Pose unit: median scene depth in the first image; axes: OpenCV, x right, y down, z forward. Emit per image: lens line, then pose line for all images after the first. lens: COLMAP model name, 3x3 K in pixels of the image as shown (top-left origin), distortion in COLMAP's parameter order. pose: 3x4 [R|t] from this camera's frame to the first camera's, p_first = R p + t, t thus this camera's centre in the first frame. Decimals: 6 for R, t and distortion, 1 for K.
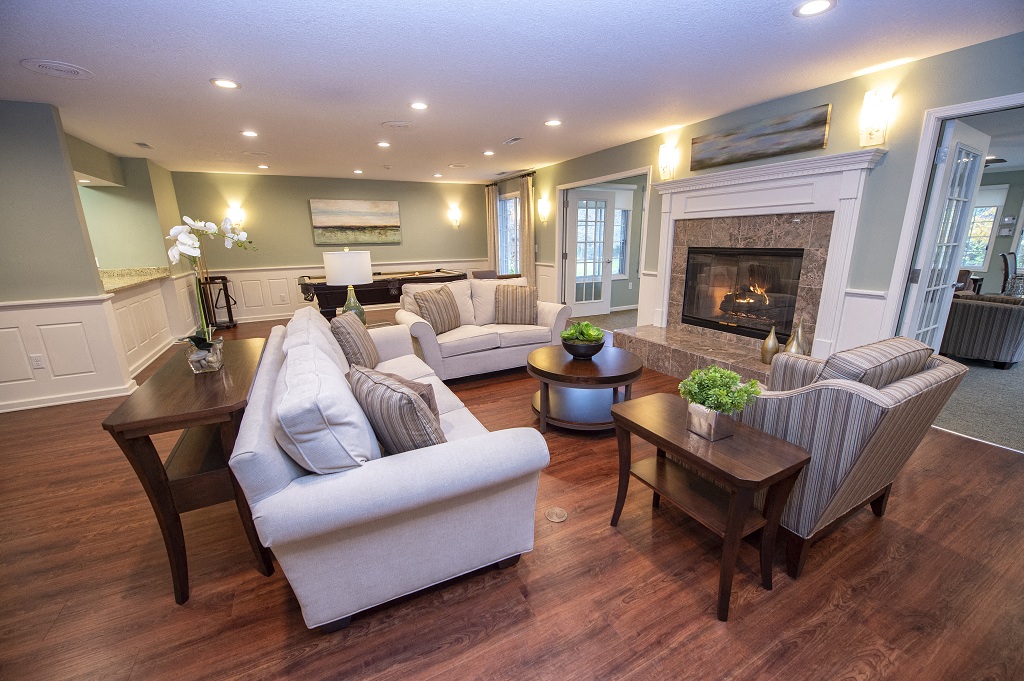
lens RADIAL K [[407.8, 0, 512.8], [0, 407.8, 342.8], [0, 0, 1]] dist [-0.018147, -0.000452]
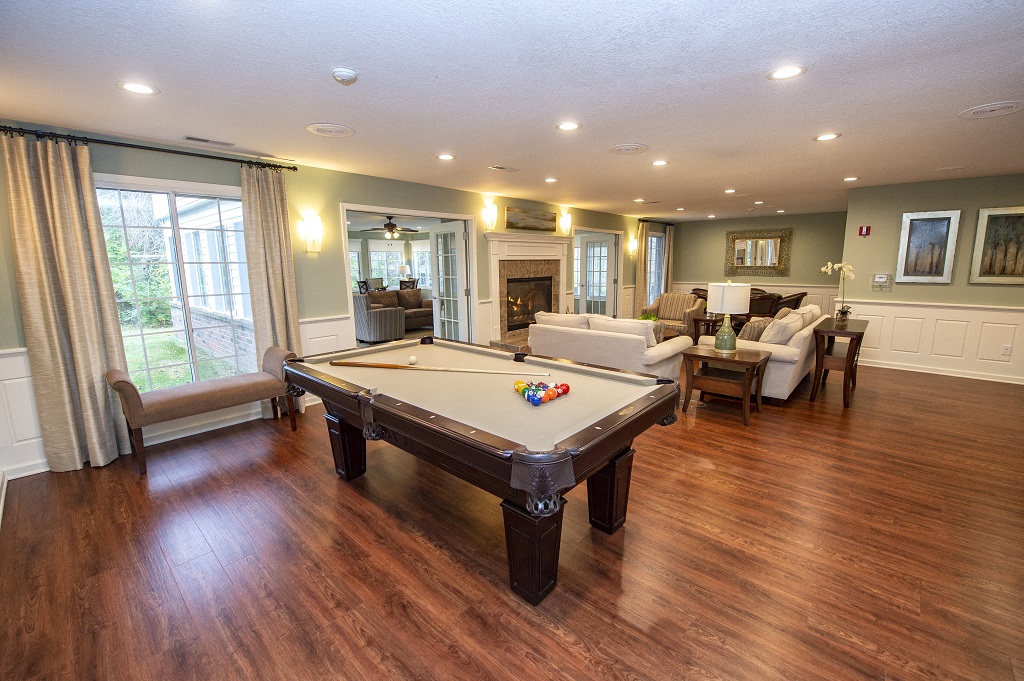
lens RADIAL K [[428.2, 0, 512.0], [0, 428.2, 340.5], [0, 0, 1]] dist [-0.018988, -0.000333]
pose [[-0.349188, -0.149676, 0.925022, -0.989599], [0.246140, 0.937845, 0.244667, -0.387226], [-0.904148, 0.313119, -0.290643, 1.452555]]
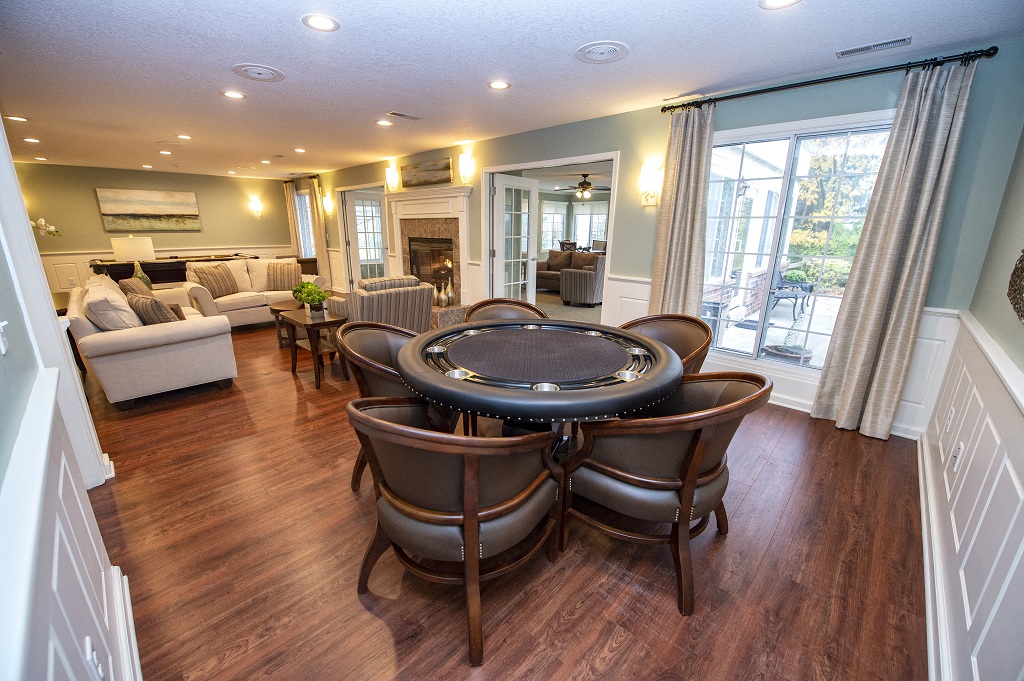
lens RADIAL K [[407.8, 0, 512.8], [0, 407.8, 342.8], [0, 0, 1]] dist [-0.018147, -0.000452]
pose [[0.946106, -0.064505, 0.317368, 0.285246], [0.056518, 0.997812, 0.034319, 0.125259], [-0.318887, -0.014532, 0.947681, -0.560202]]
